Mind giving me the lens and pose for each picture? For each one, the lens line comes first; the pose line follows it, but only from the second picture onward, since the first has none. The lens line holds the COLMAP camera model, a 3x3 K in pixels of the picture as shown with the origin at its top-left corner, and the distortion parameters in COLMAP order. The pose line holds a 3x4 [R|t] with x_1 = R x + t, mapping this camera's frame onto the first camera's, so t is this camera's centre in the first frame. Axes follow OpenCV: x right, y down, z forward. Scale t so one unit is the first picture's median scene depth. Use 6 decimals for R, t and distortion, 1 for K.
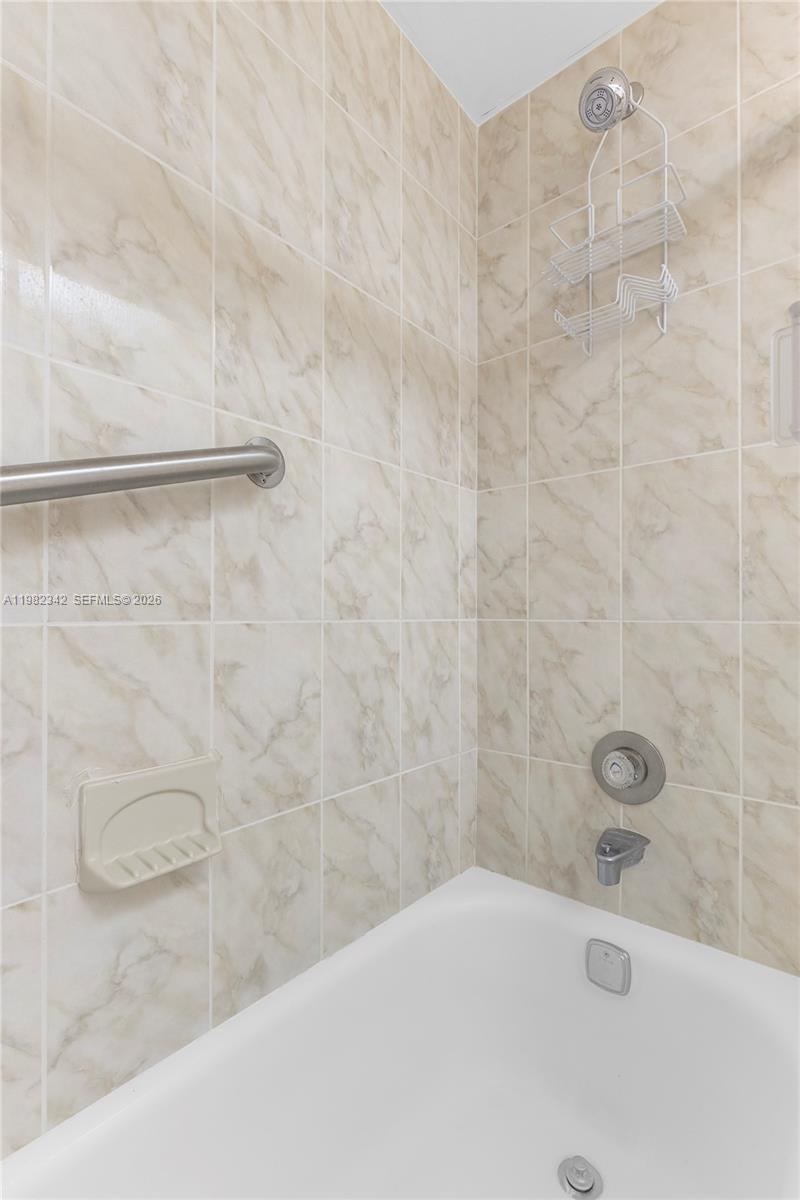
lens RADIAL K [[538.4, 0, 398.9], [0, 538.4, 610.5], [0, 0, 1]] dist [-0.009282, 0.000296]
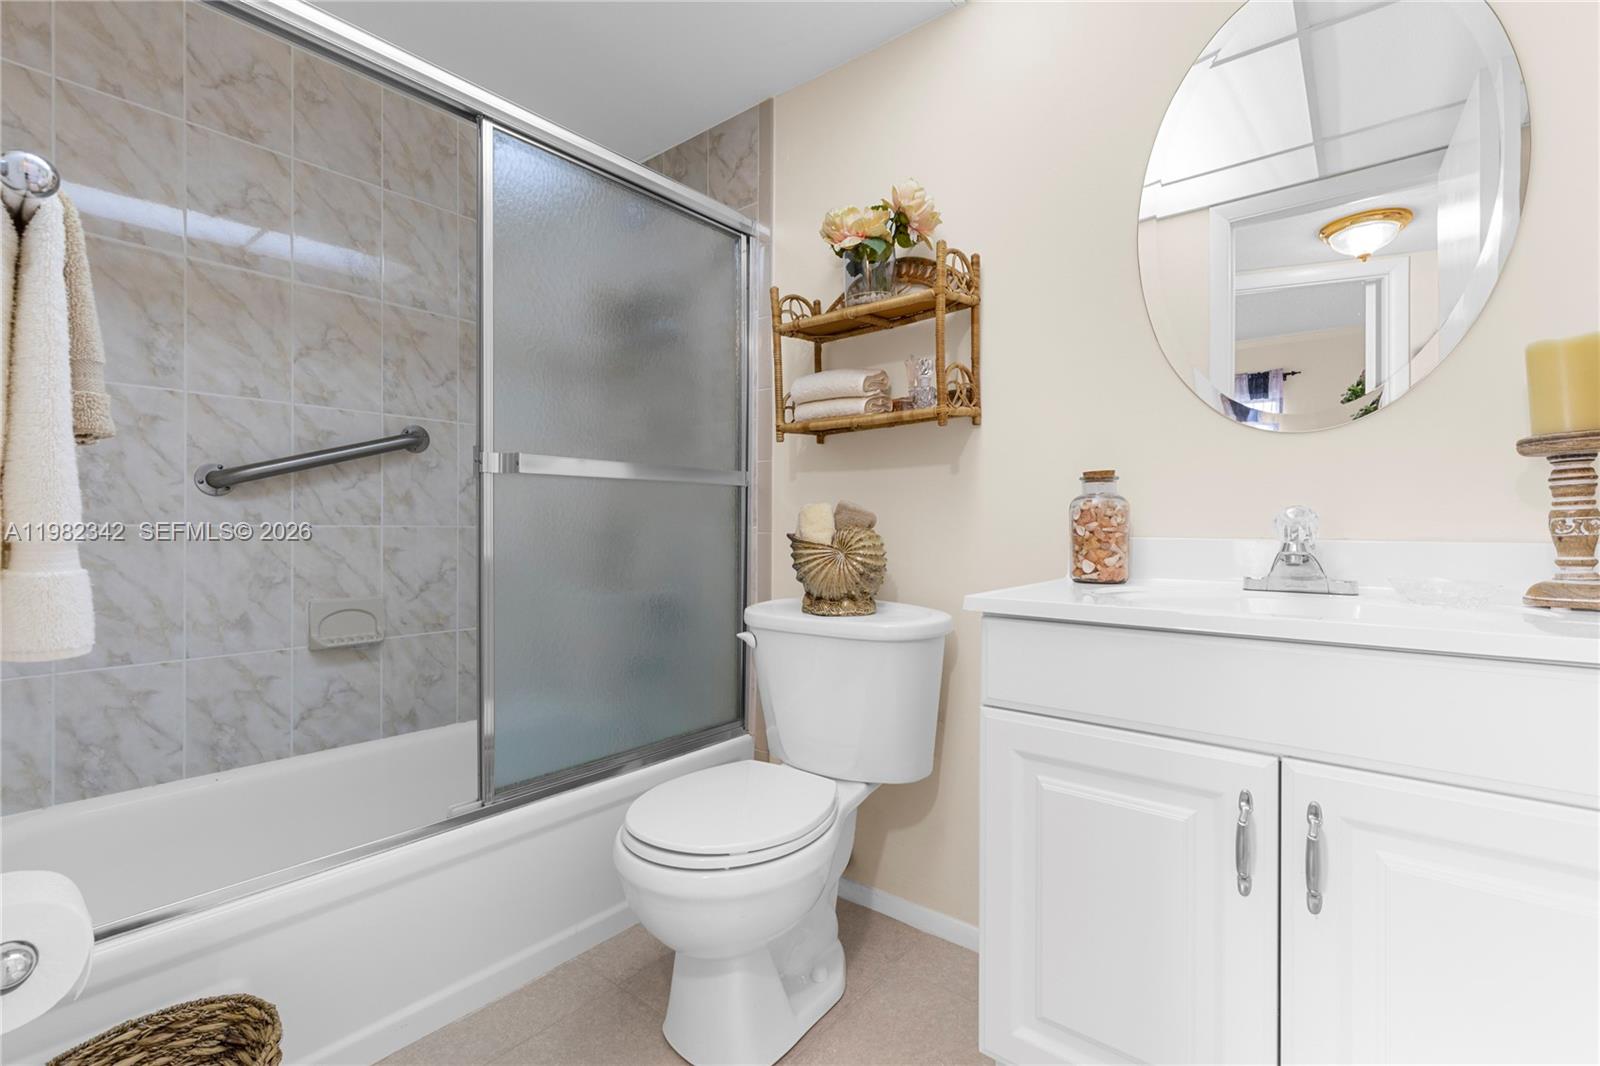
lens RADIAL K [[717.9, 0, 801.1], [0, 717.9, 526.0], [0, 0, 1]] dist [-0.009282, 0.000296]
pose [[0.999946, -0.001994, 0.010162, 1.128658], [0.001960, 0.999992, 0.003361, 0.015556], [-0.010169, -0.003341, 0.999943, -1.575339]]
